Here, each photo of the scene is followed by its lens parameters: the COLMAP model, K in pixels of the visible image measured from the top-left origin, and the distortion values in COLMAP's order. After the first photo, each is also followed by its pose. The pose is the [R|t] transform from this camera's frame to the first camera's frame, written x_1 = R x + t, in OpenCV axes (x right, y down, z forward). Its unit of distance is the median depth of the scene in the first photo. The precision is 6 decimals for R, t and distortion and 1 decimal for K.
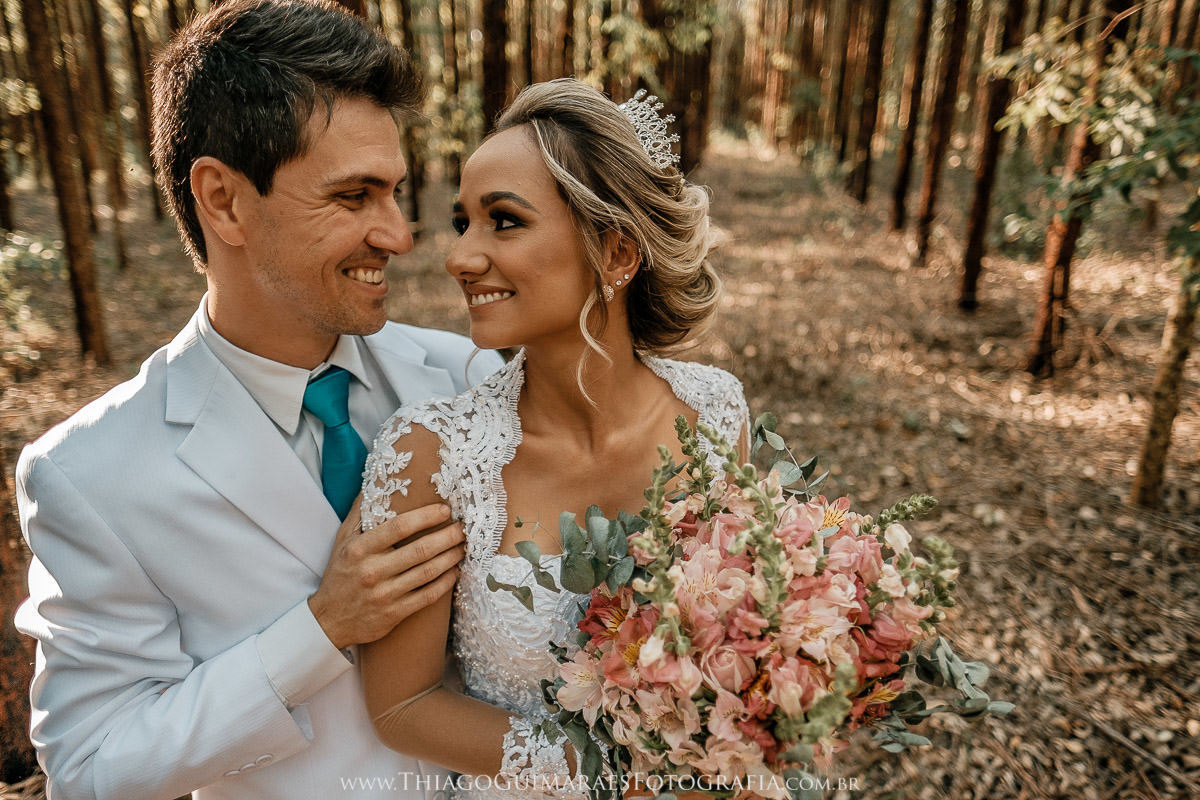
lens RADIAL K [[843.1, 0, 600.0], [0, 843.1, 400.0], [0, 0, 1]] dist [-0.021303, 0.001139]
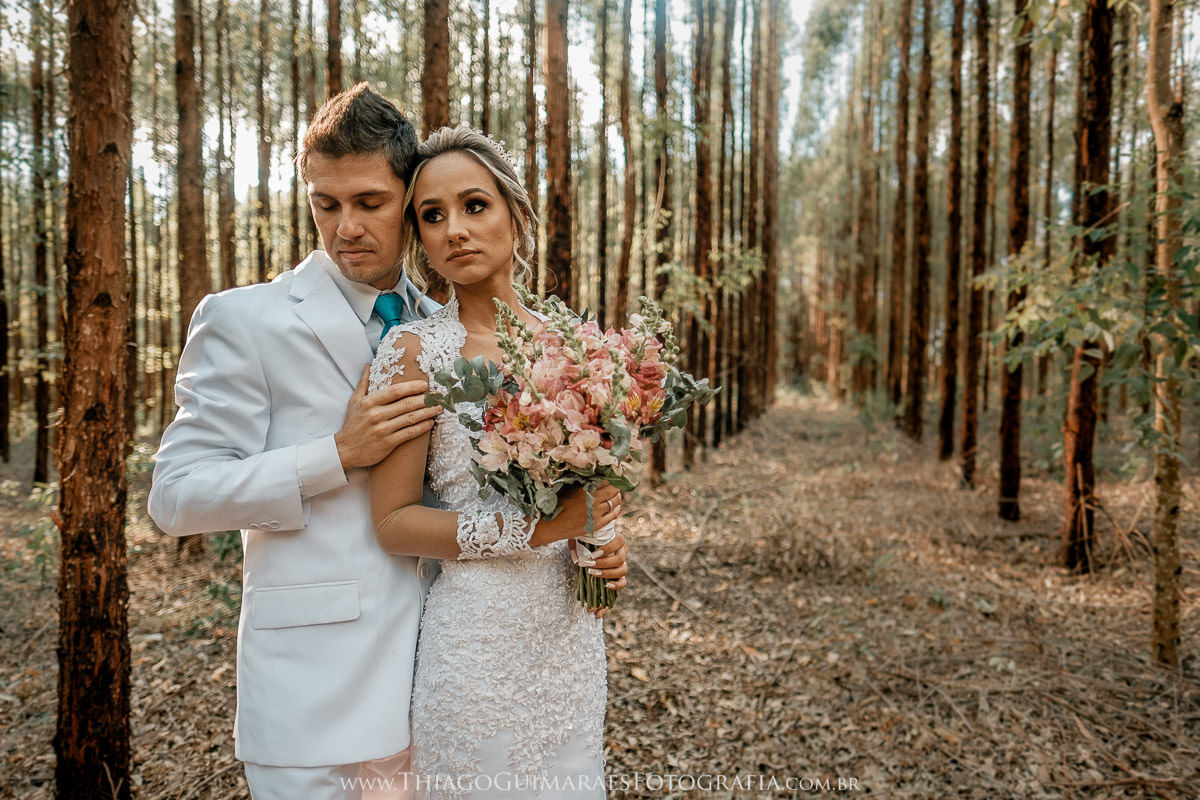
lens RADIAL K [[855.2, 0, 600.0], [0, 855.2, 400.0], [0, 0, 1]] dist [-0.030418, -0.001433]
pose [[0.995534, 0.004297, -0.094309, 0.049843], [-0.033247, 0.950925, -0.307631, 0.117190], [0.088359, 0.309393, 0.946820, -0.089994]]
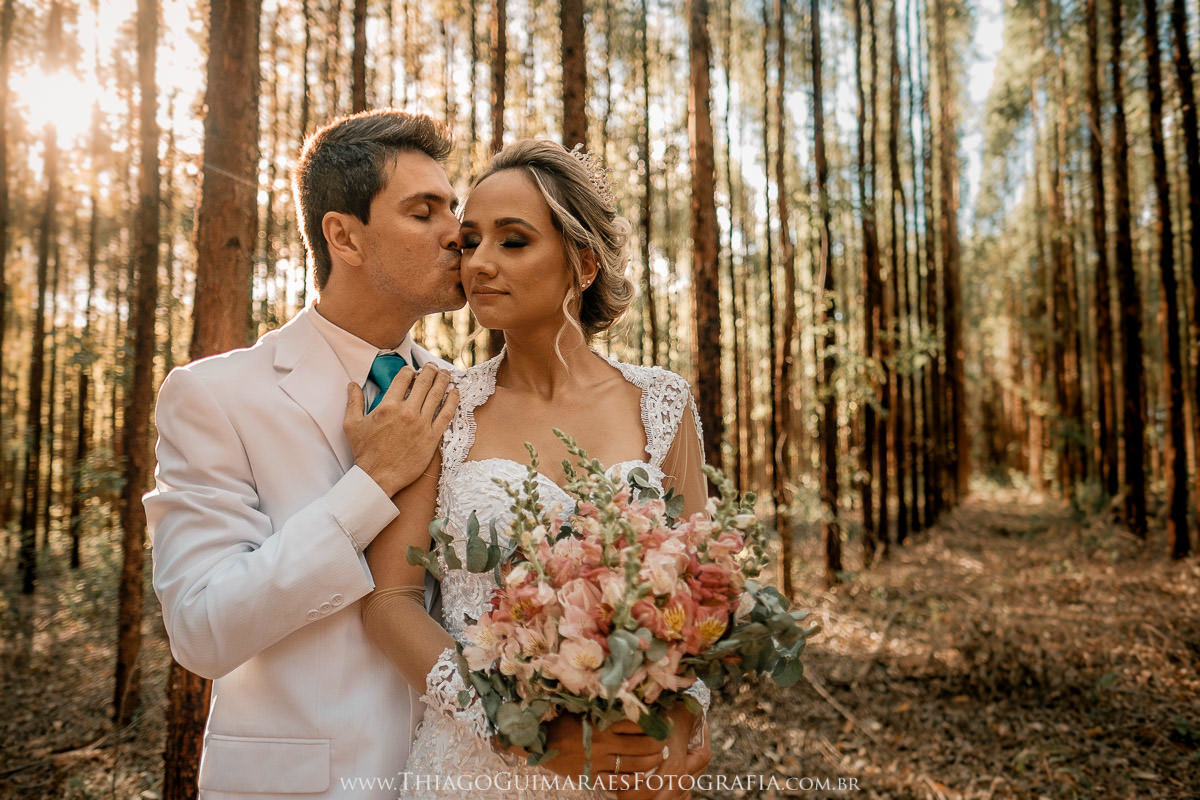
lens RADIAL K [[843.1, 0, 600.0], [0, 843.1, 400.0], [0, 0, 1]] dist [-0.021303, 0.001139]
pose [[0.952642, -0.040732, -0.301353, 0.074089], [-0.088221, 0.911351, -0.402066, 0.098915], [0.291015, 0.409610, 0.864598, -0.013207]]
